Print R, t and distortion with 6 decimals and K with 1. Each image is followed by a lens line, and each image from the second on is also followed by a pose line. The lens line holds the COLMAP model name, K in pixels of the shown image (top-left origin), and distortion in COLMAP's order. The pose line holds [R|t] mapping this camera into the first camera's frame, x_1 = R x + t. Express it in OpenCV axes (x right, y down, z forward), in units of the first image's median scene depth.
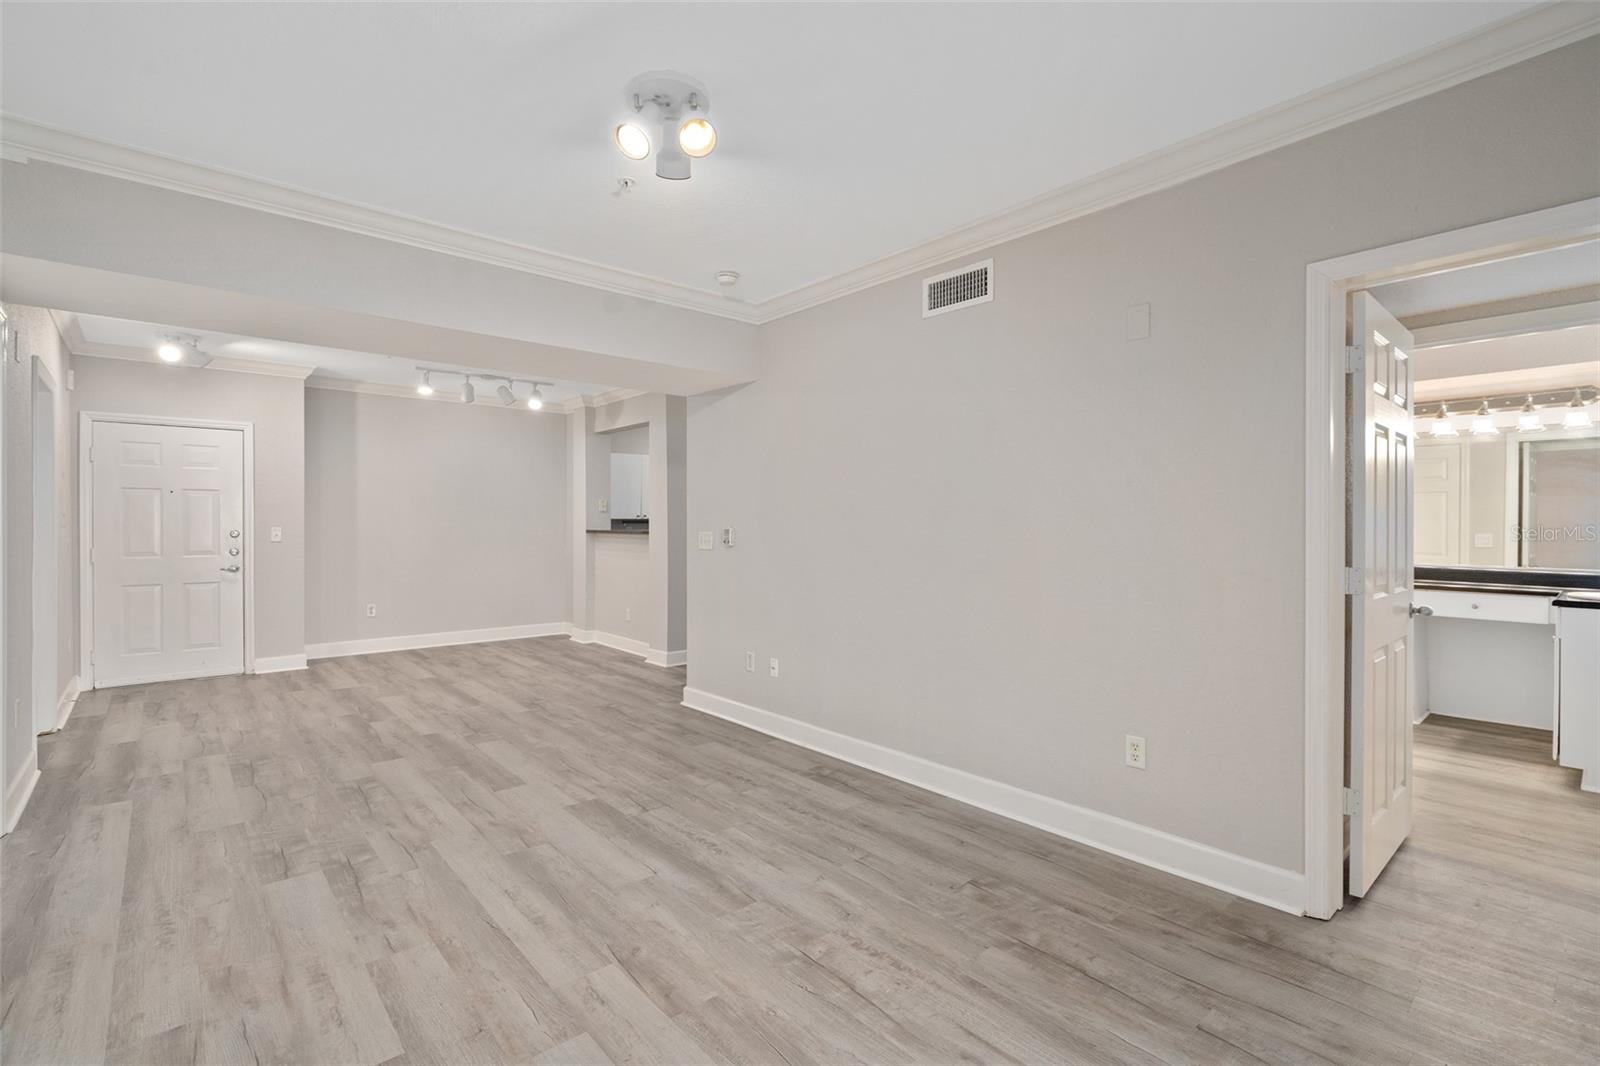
lens RADIAL K [[729.9, 0, 784.4], [0, 729.9, 529.3], [0, 0, 1]] dist [-0.000726, -0.000057]
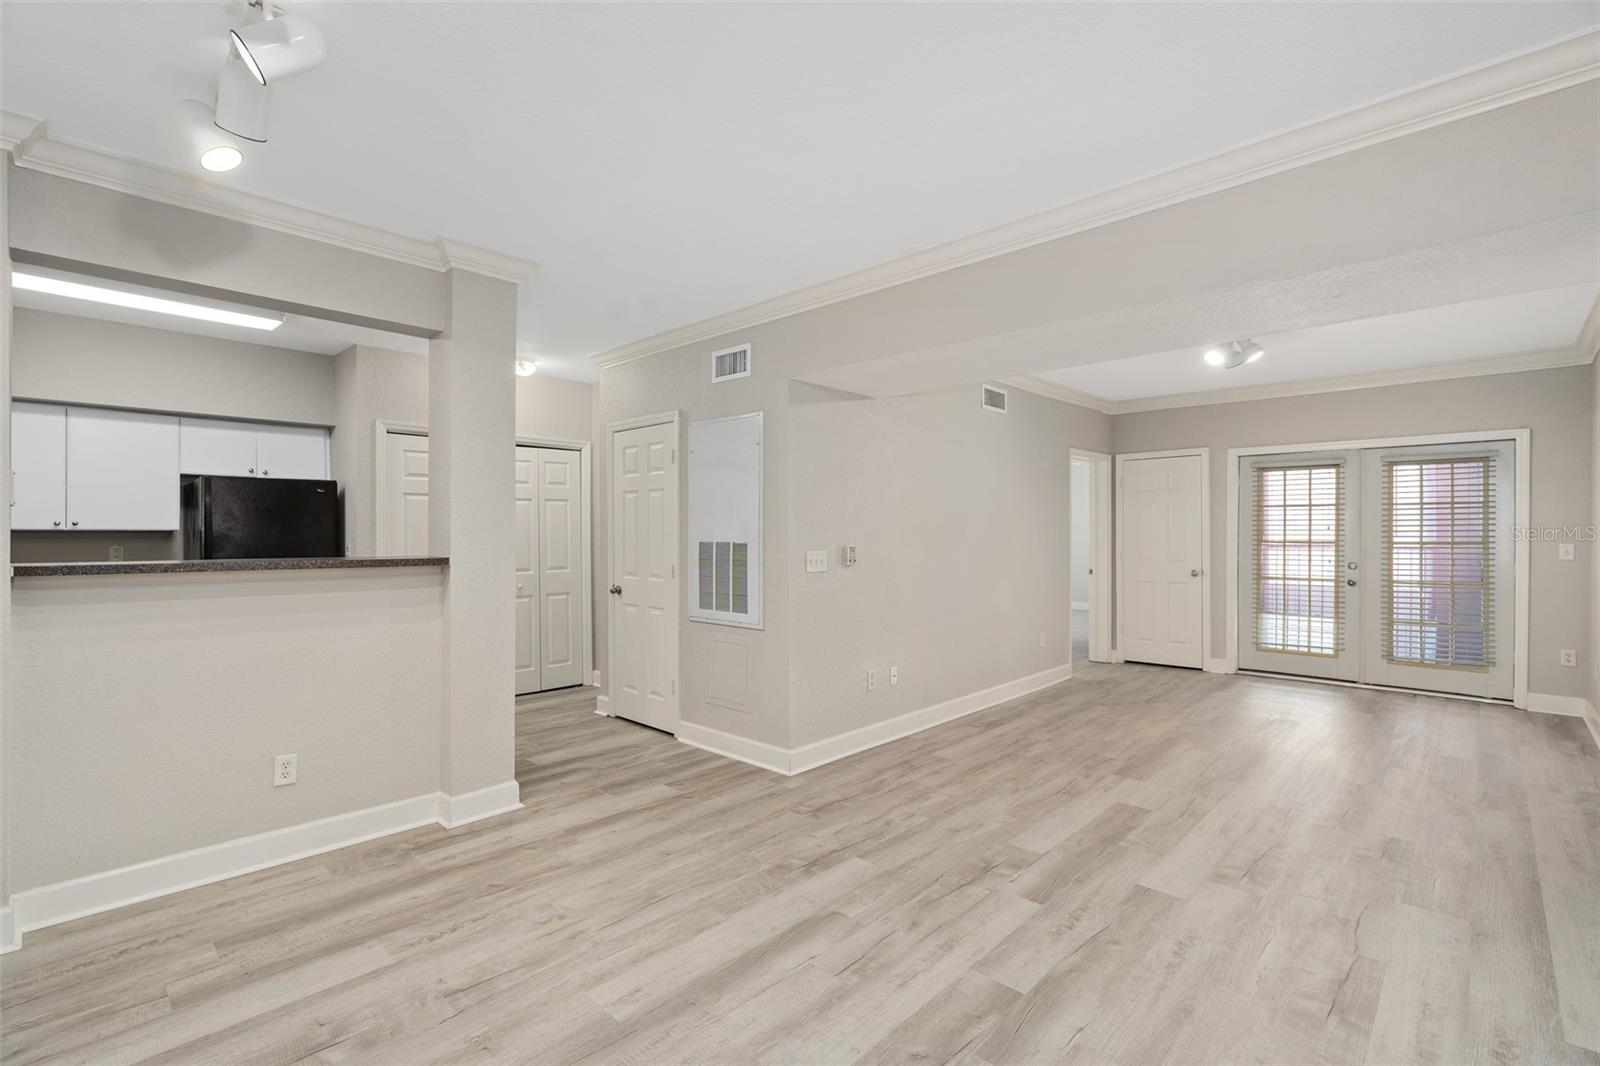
lens RADIAL K [[729.9, 0, 790.5], [0, 729.9, 538.0], [0, 0, 1]] dist [-0.000726, -0.000057]
pose [[-0.104513, -0.006196, 0.994504, -1.148209], [0.004820, 0.999966, 0.006737, -0.021281], [-0.994512, 0.005498, -0.104479, 1.366450]]
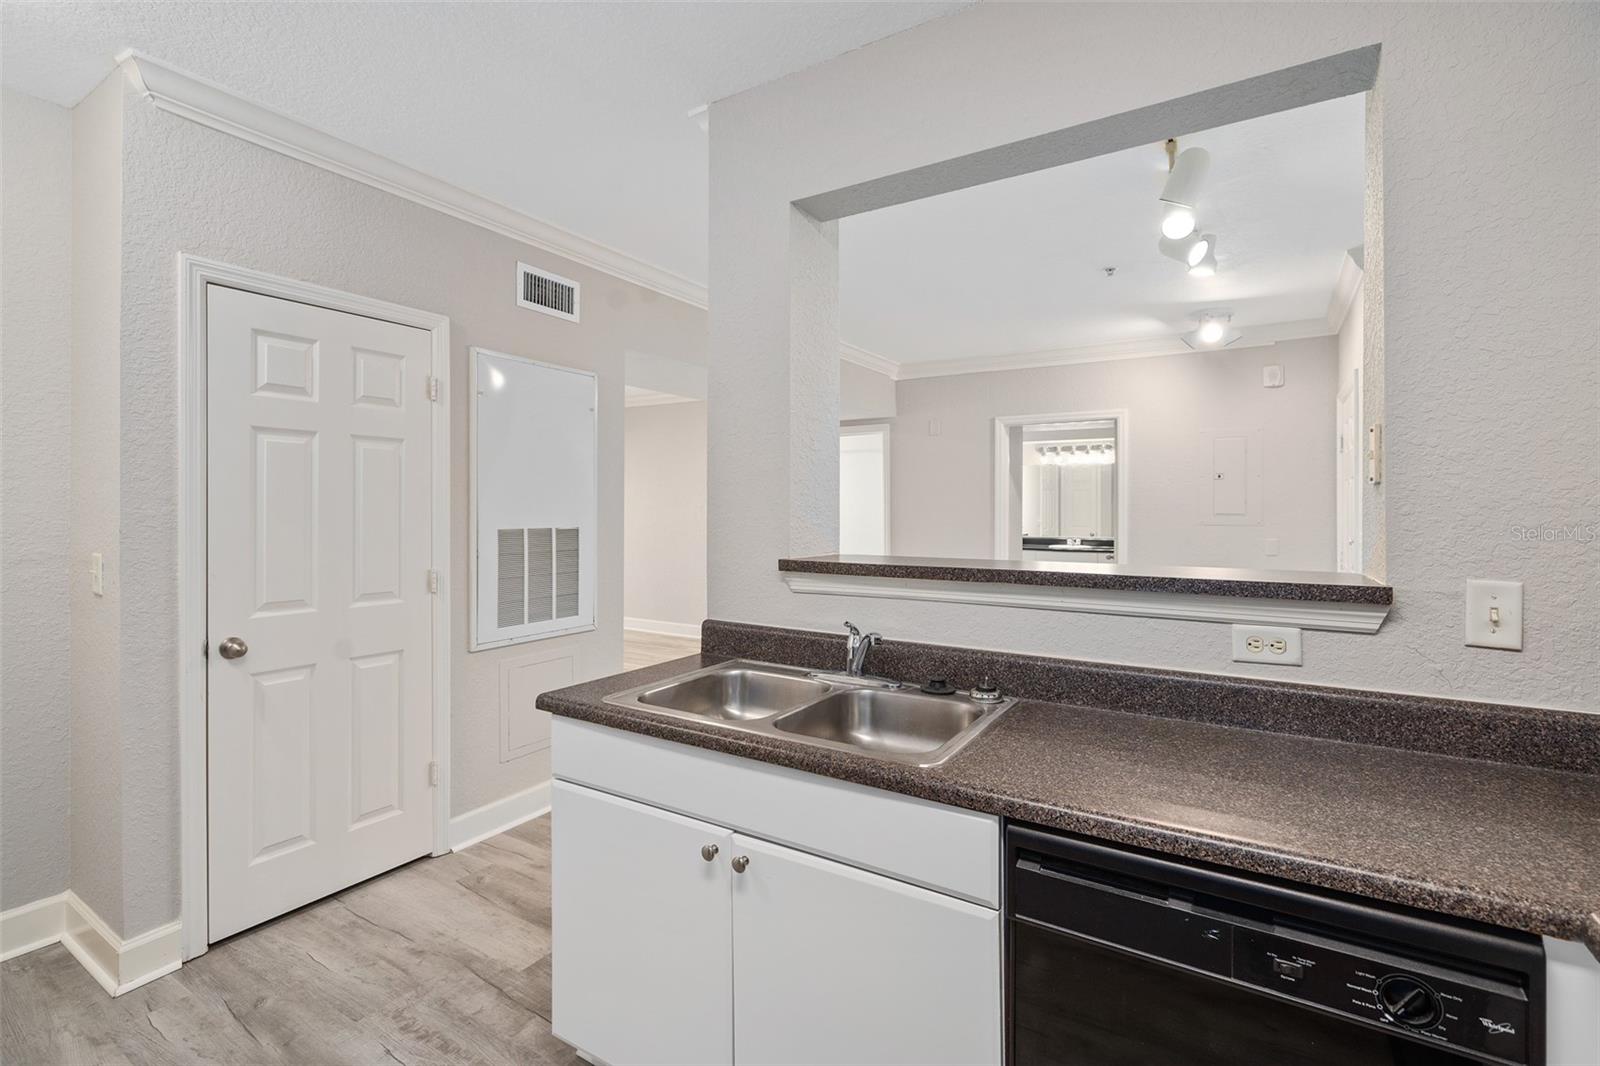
lens RADIAL K [[729.9, 0, 805.8], [0, 729.9, 509.0], [0, 0, 1]] dist [-0.000726, -0.000057]
pose [[-0.947606, -0.001654, -0.319438, -0.099917], [-0.003062, 0.999988, 0.003908, -0.033542], [0.319427, 0.004682, -0.947599, 2.193783]]
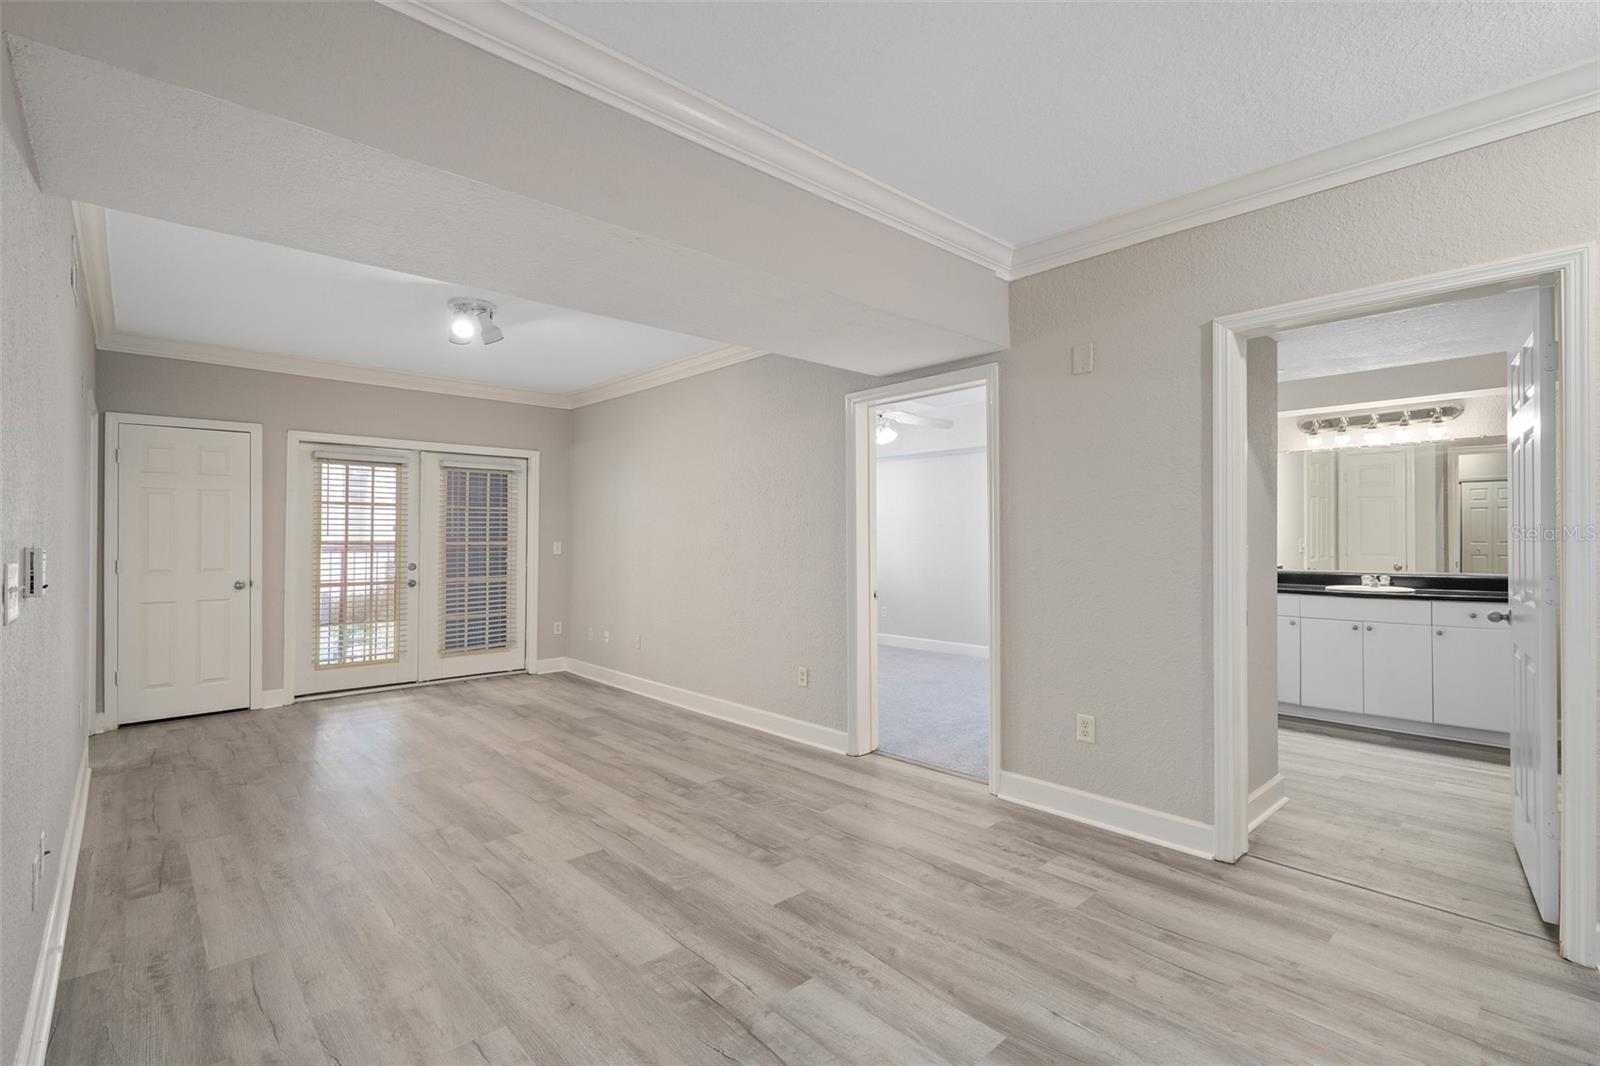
lens RADIAL K [[729.9, 0, 800.4], [0, 729.9, 537.3], [0, 0, 1]] dist [-0.000726, -0.000057]
pose [[-0.999023, 0.003195, -0.044082, -0.507321], [0.003141, 0.999994, 0.001297, -0.007890], [0.044086, 0.001157, -0.999027, 1.598475]]
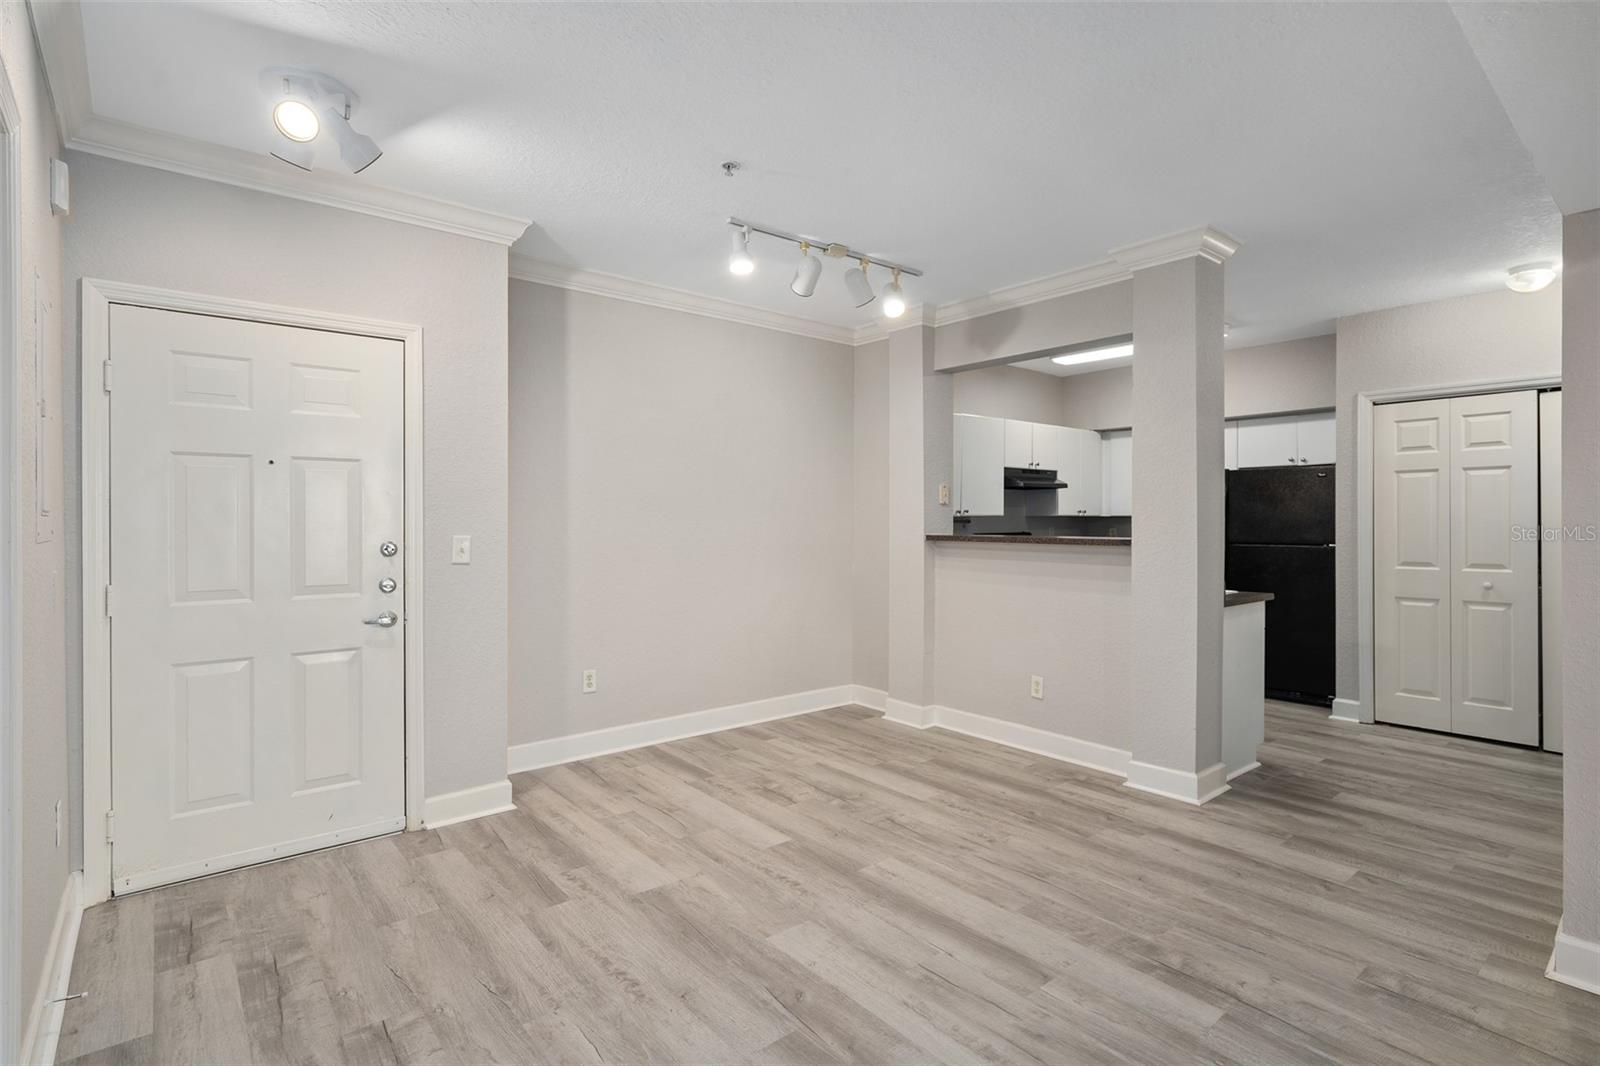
lens RADIAL K [[768.3, 0, 787.8], [0, 768.3, 524.8], [0, 0, 1]] dist [-0.000874, 0.000226]
pose [[0.999845, -0.000901, -0.017597, -0.707047], [0.000923, 0.999999, 0.001264, -0.015846], [0.017596, -0.001280, 0.999844, 0.722847]]
